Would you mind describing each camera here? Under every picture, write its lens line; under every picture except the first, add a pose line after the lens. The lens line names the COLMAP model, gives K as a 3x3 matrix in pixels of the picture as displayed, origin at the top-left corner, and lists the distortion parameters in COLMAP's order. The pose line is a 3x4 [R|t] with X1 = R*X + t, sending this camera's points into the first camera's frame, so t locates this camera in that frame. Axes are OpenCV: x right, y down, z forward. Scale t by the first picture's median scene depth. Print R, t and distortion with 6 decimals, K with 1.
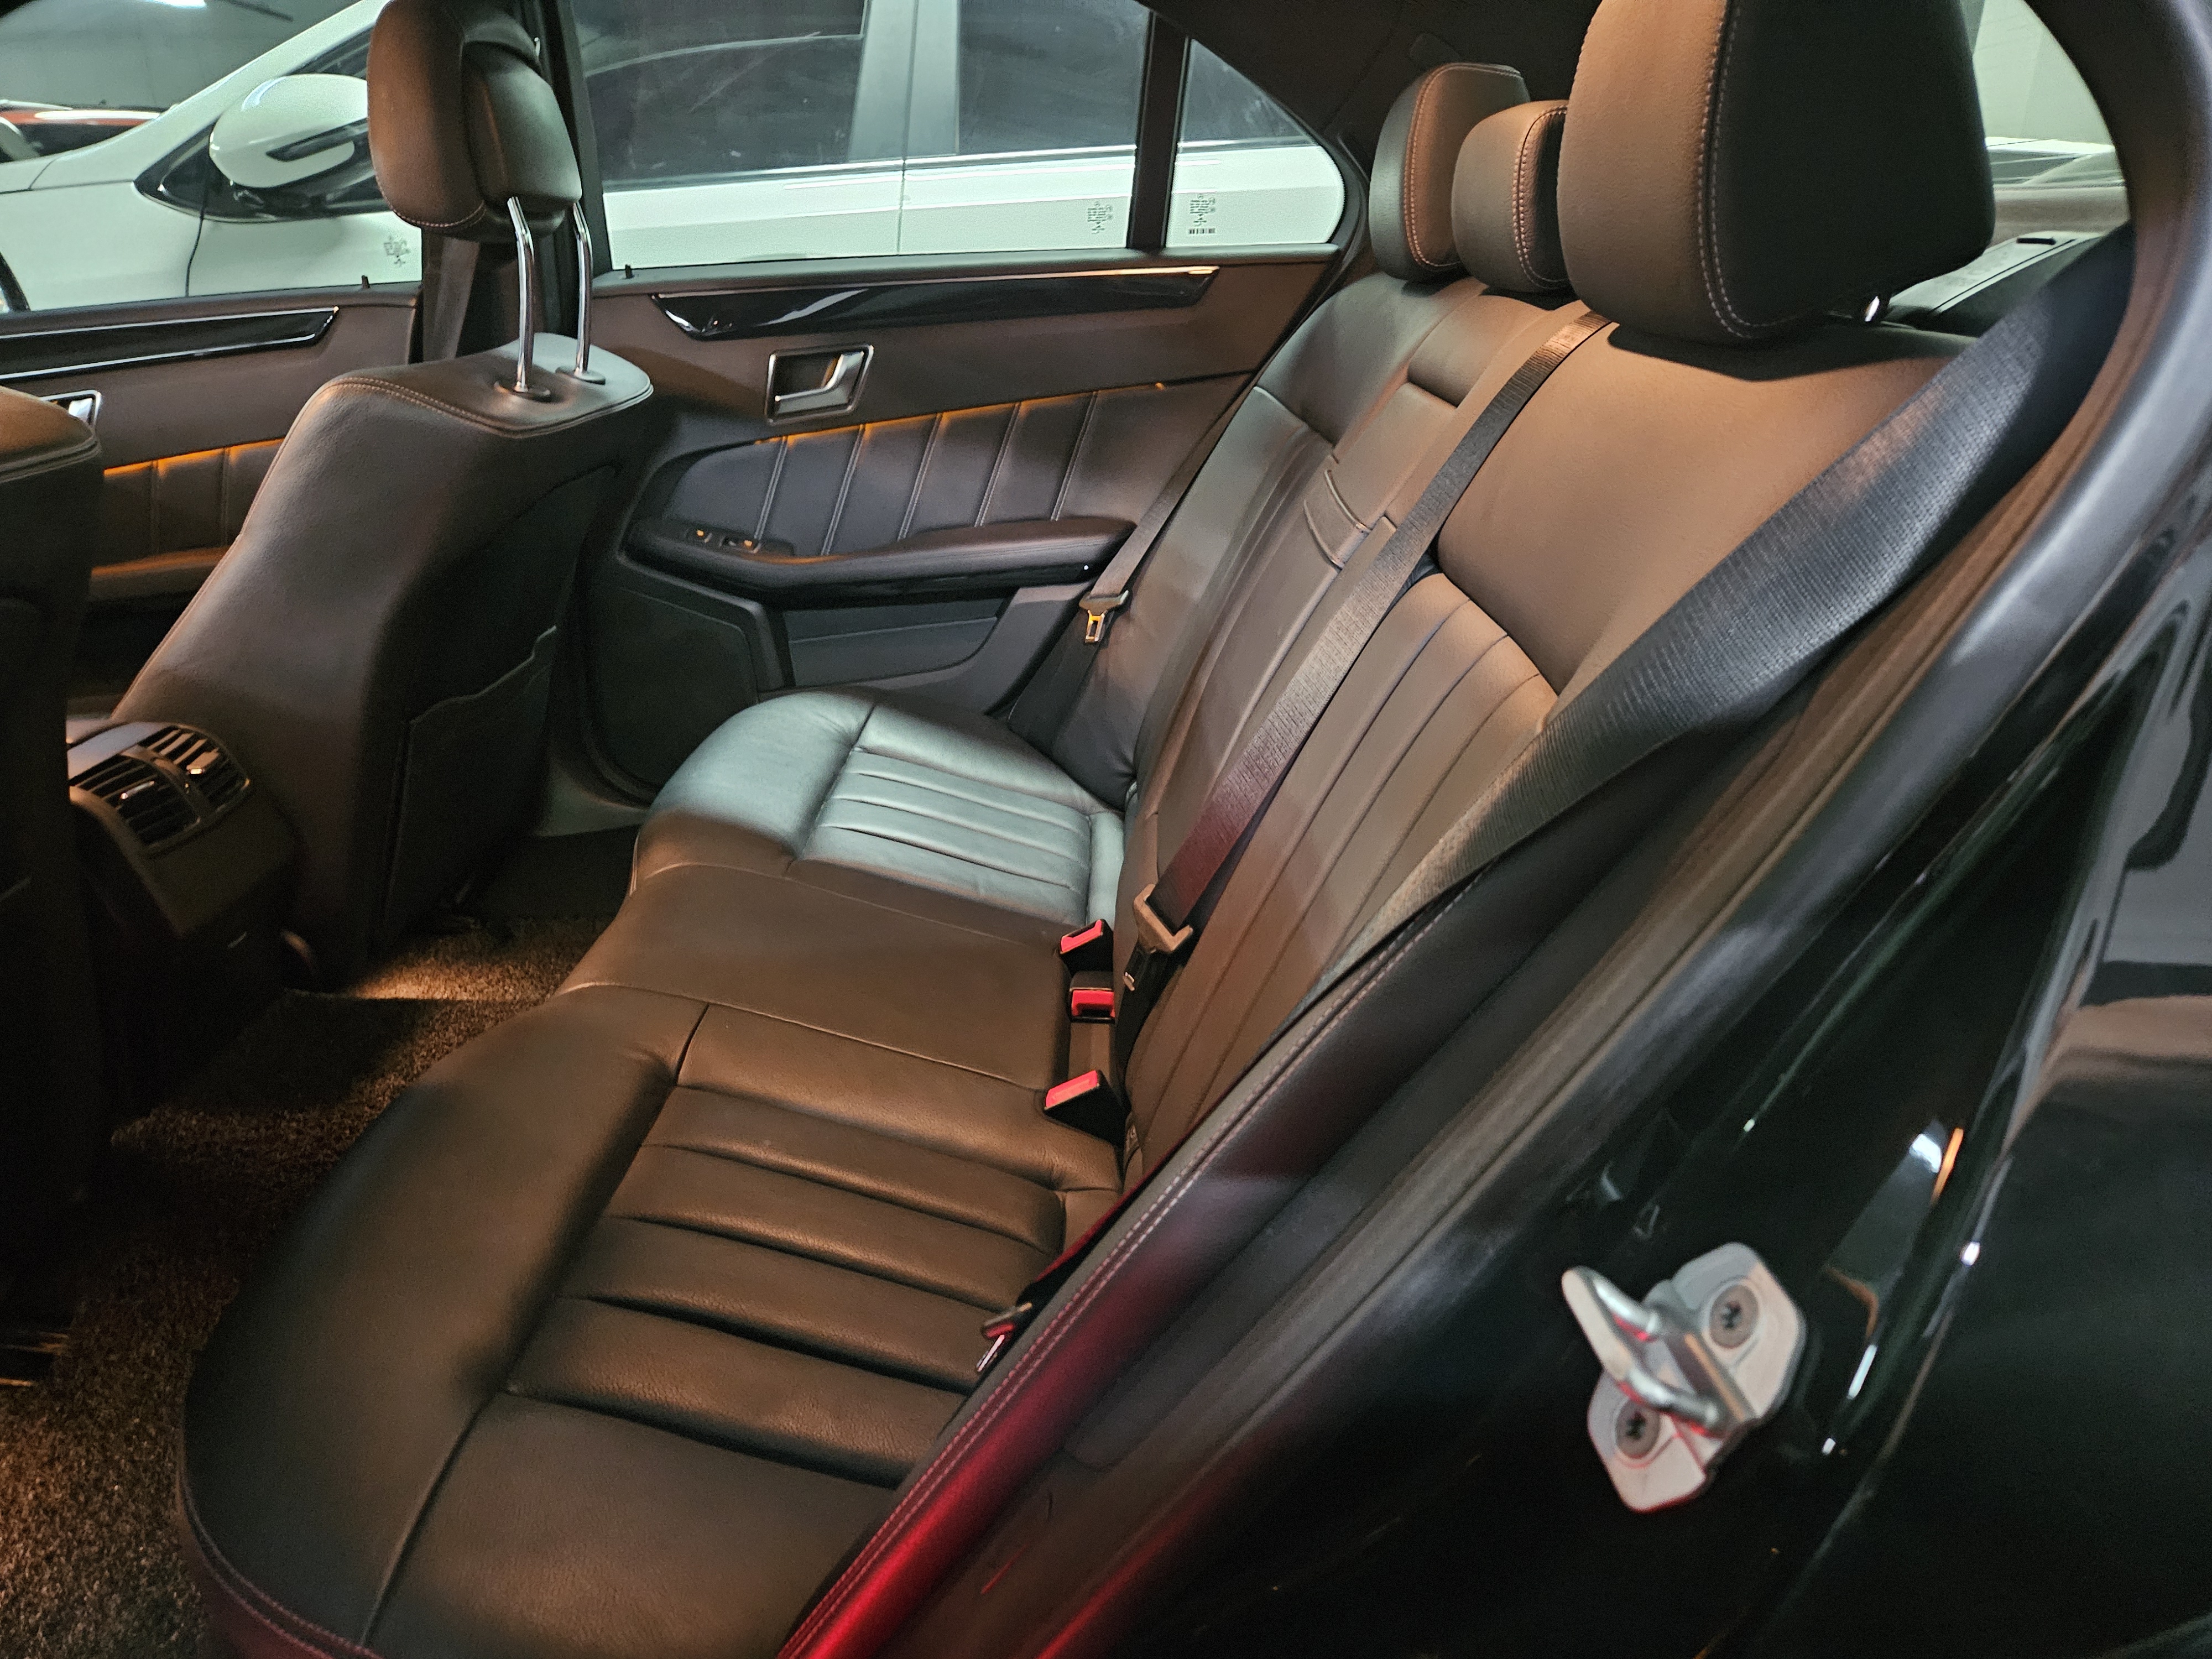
lens RADIAL K [[1524.5, 0, 1097.1], [0, 1524.5, 847.0], [0, 0, 1]] dist [0.069569, -0.062934]
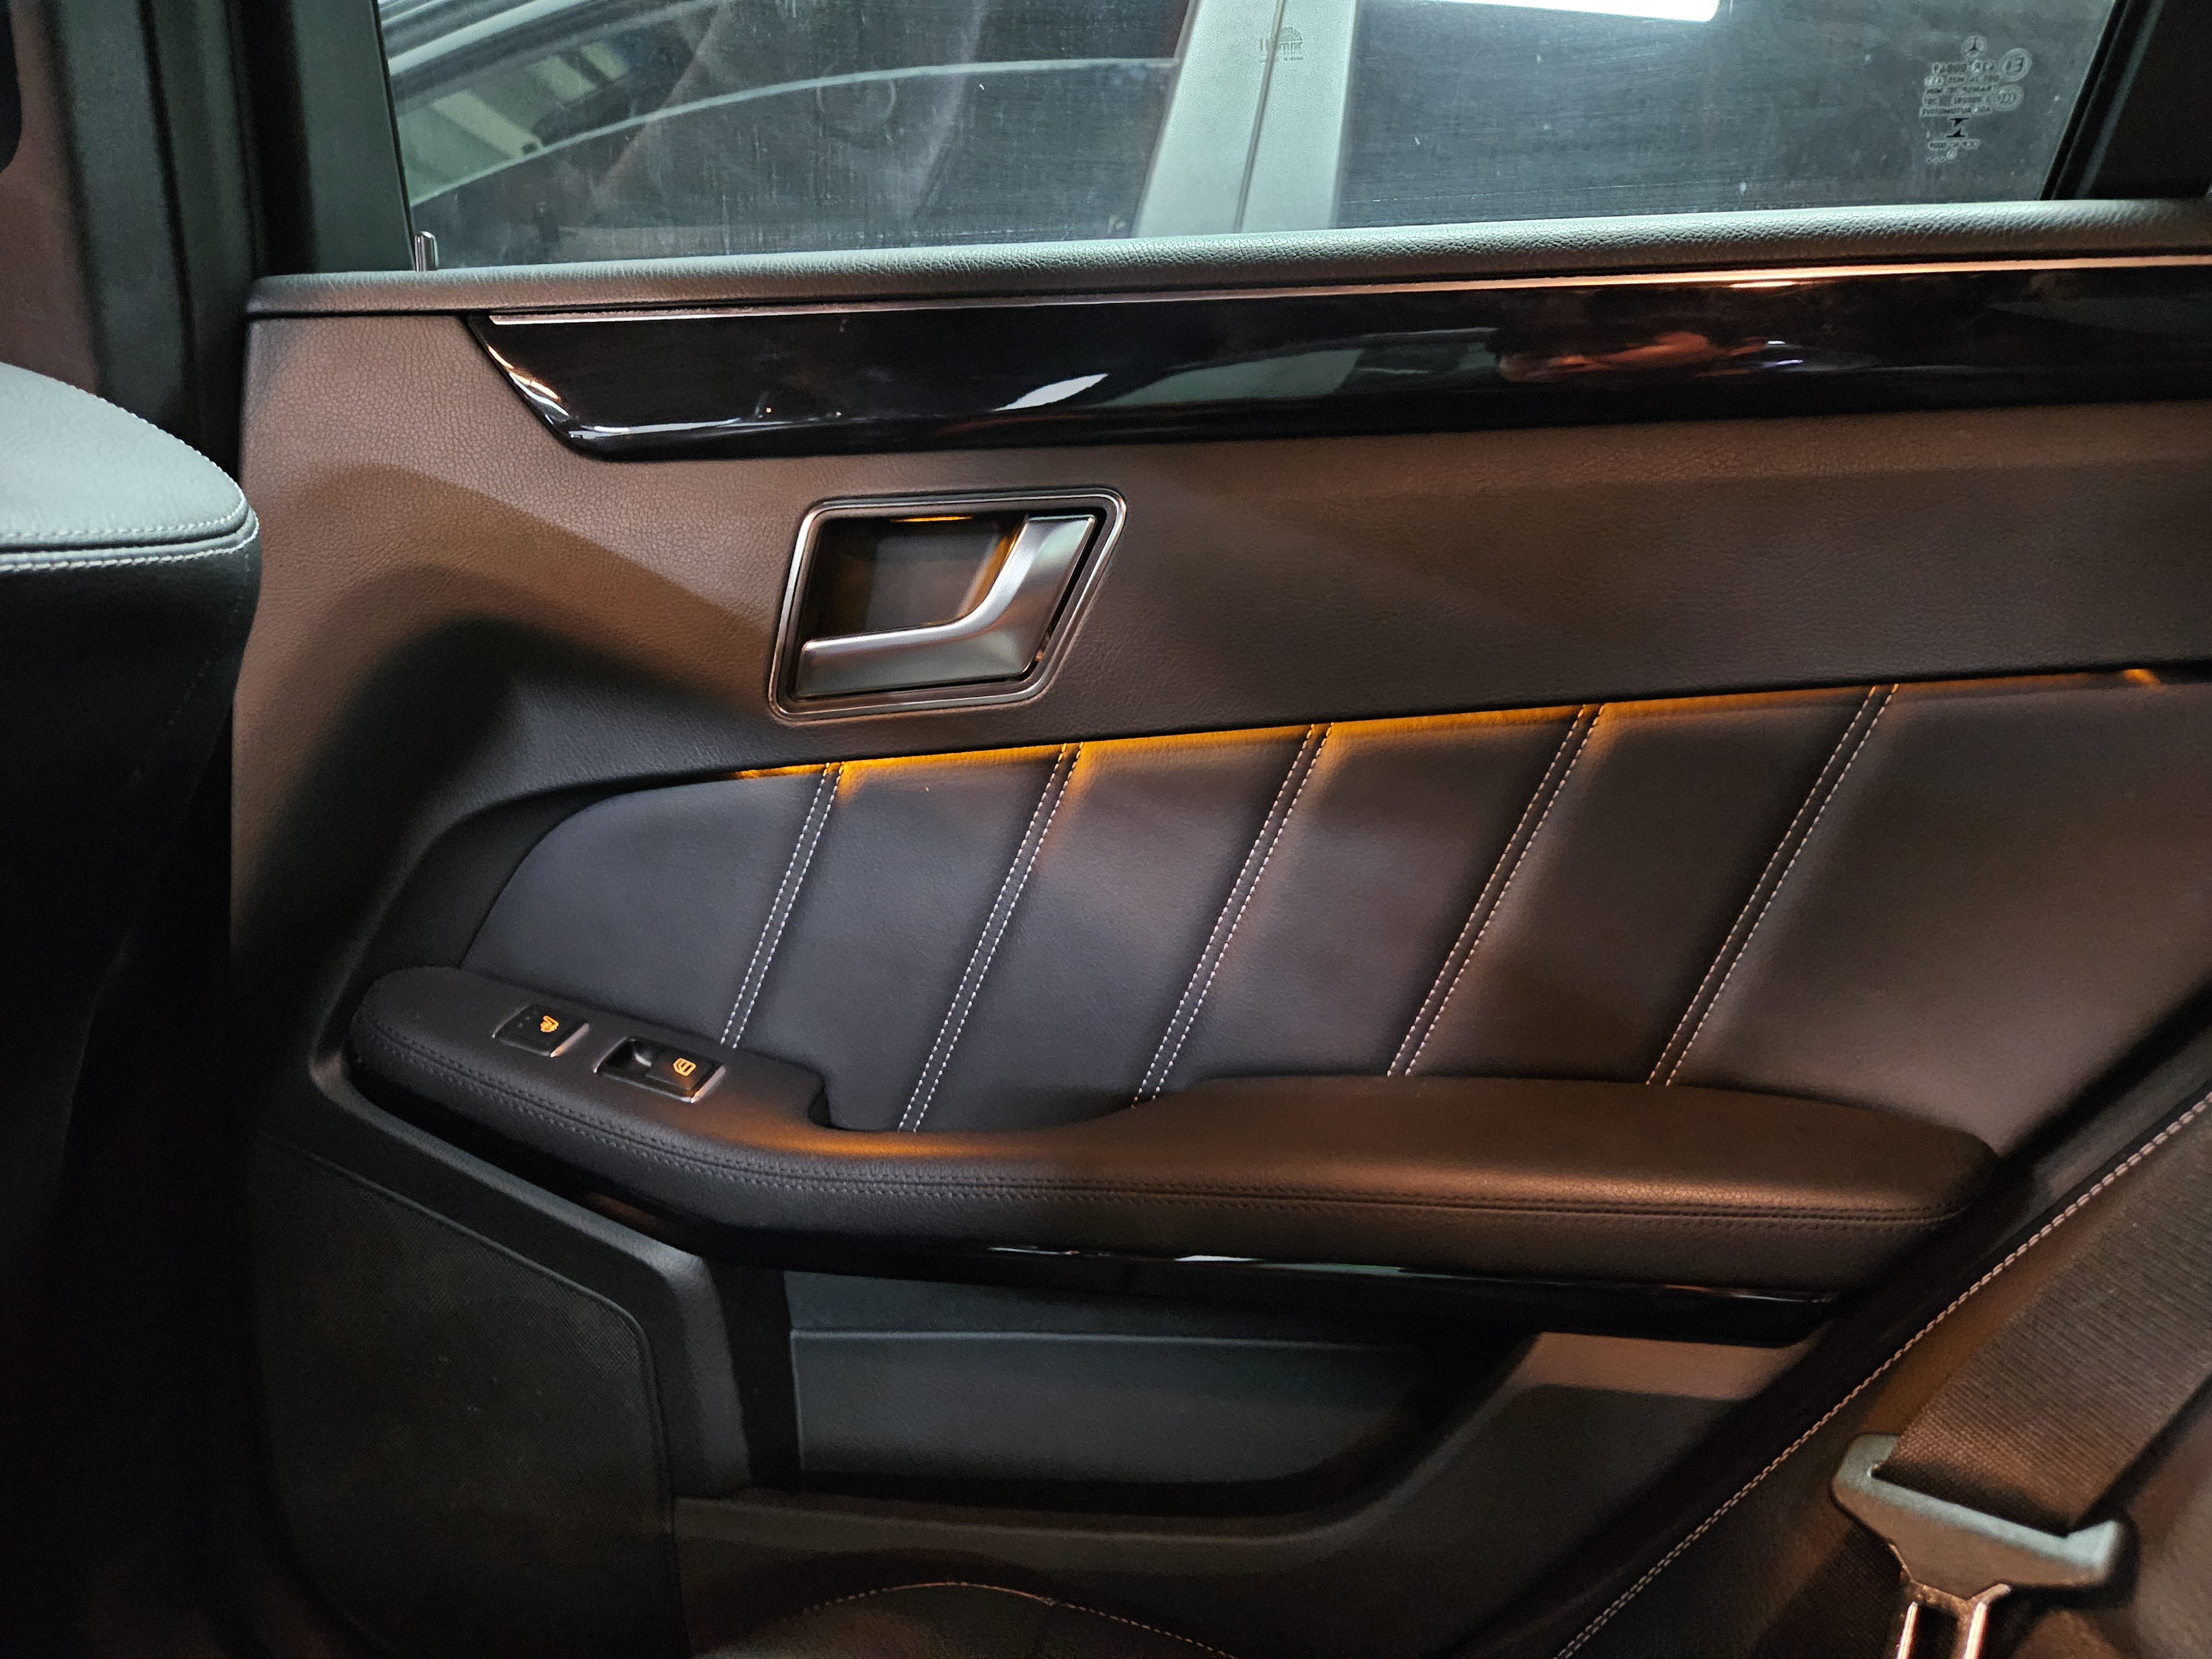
lens RADIAL K [[1524.5, 0, 1097.1], [0, 1524.5, 847.0], [0, 0, 1]] dist [0.069569, -0.062934]
pose [[0.984718, 0.080985, -0.154180, -0.096579], [-0.111236, 0.973663, -0.199017, -0.192490], [0.134002, 0.213126, 0.967792, 0.700269]]
